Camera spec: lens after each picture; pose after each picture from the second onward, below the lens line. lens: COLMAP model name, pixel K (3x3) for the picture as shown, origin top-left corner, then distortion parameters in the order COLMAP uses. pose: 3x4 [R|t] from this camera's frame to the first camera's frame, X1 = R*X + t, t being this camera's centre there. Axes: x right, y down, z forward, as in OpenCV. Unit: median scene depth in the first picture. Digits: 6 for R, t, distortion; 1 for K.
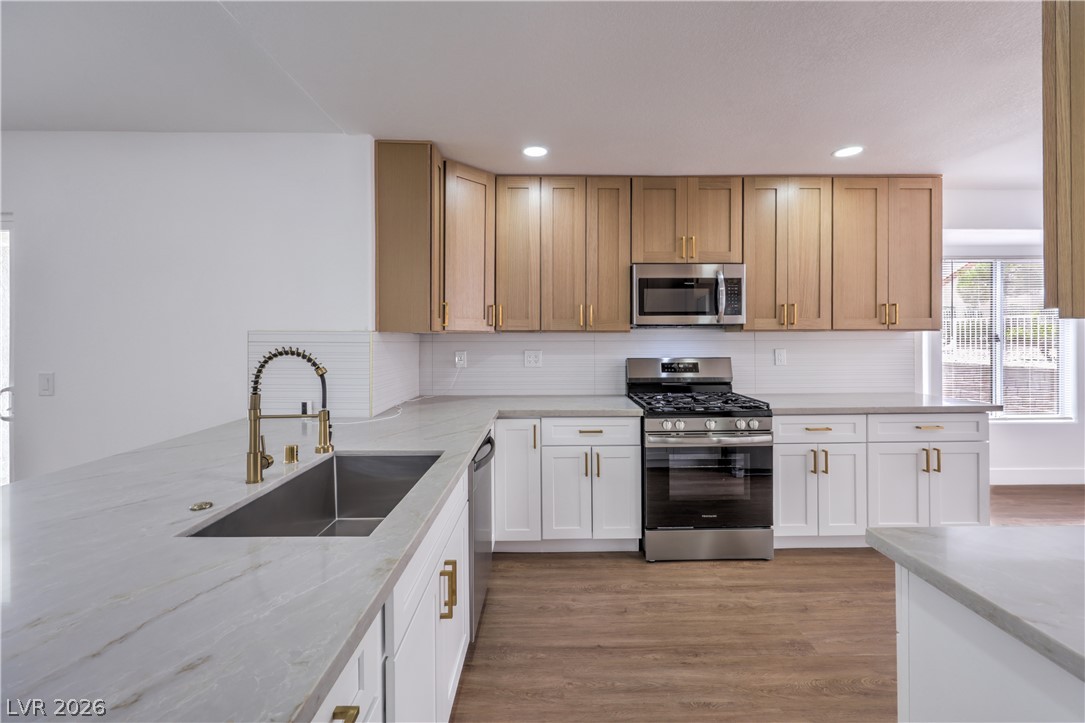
lens RADIAL K [[446.4, 0, 550.2], [0, 446.4, 343.7], [0, 0, 1]] dist [0.001093, 0.000649]
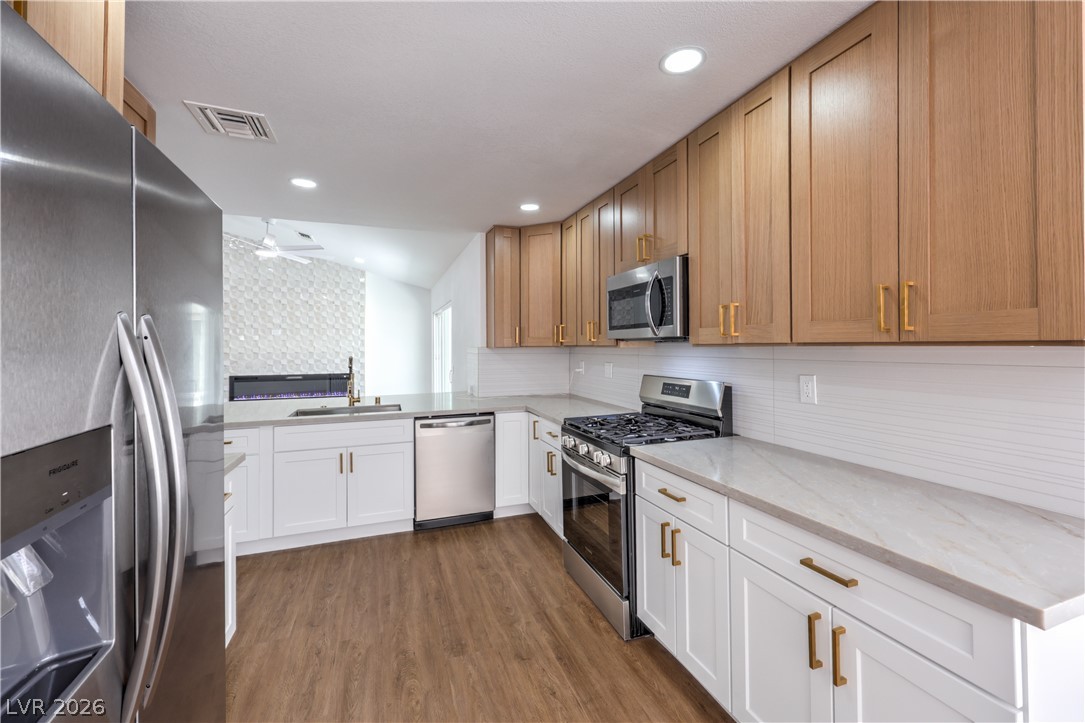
lens RADIAL K [[446.4, 0, 553.8], [0, 446.4, 344.6], [0, 0, 1]] dist [0.001093, 0.000649]
pose [[0.351077, -0.003804, -0.936339, 1.361454], [-0.009350, 0.999928, -0.007568, -0.029736], [0.936300, 0.011412, 0.351016, 0.696697]]
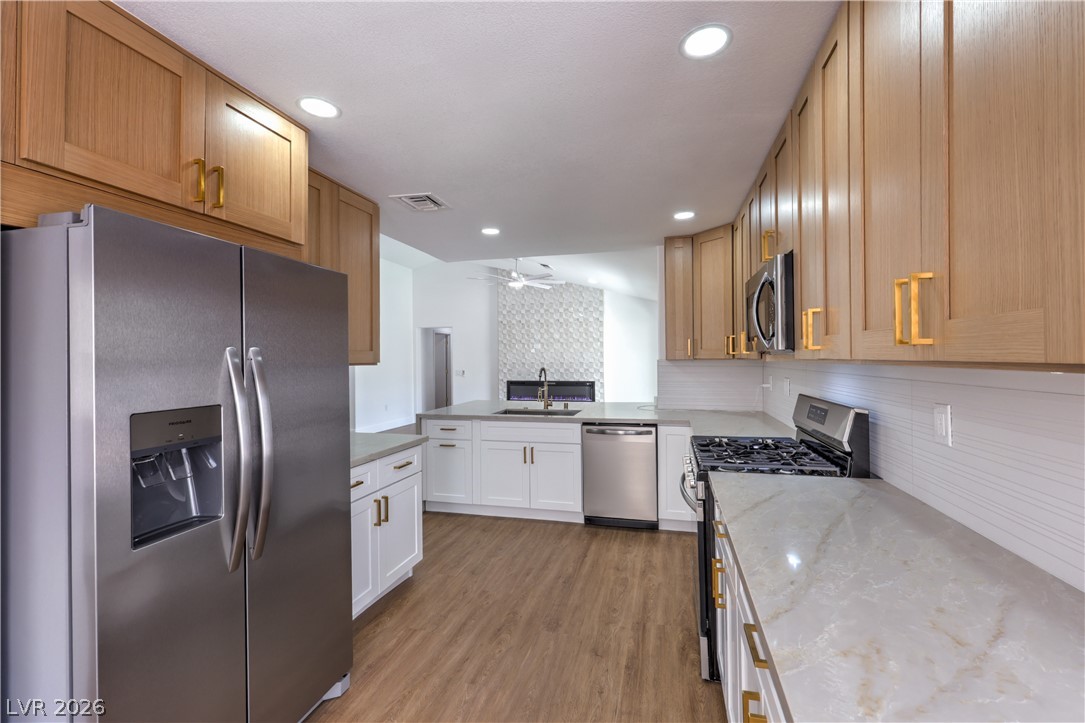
lens RADIAL K [[446.4, 0, 559.7], [0, 446.4, 360.3], [0, 0, 1]] dist [0.001093, 0.000649]
pose [[-0.238476, 0.008706, -0.971109, 1.435027], [-0.007998, 0.999908, 0.010928, -0.043494], [0.971116, 0.010373, -0.238384, 1.084056]]
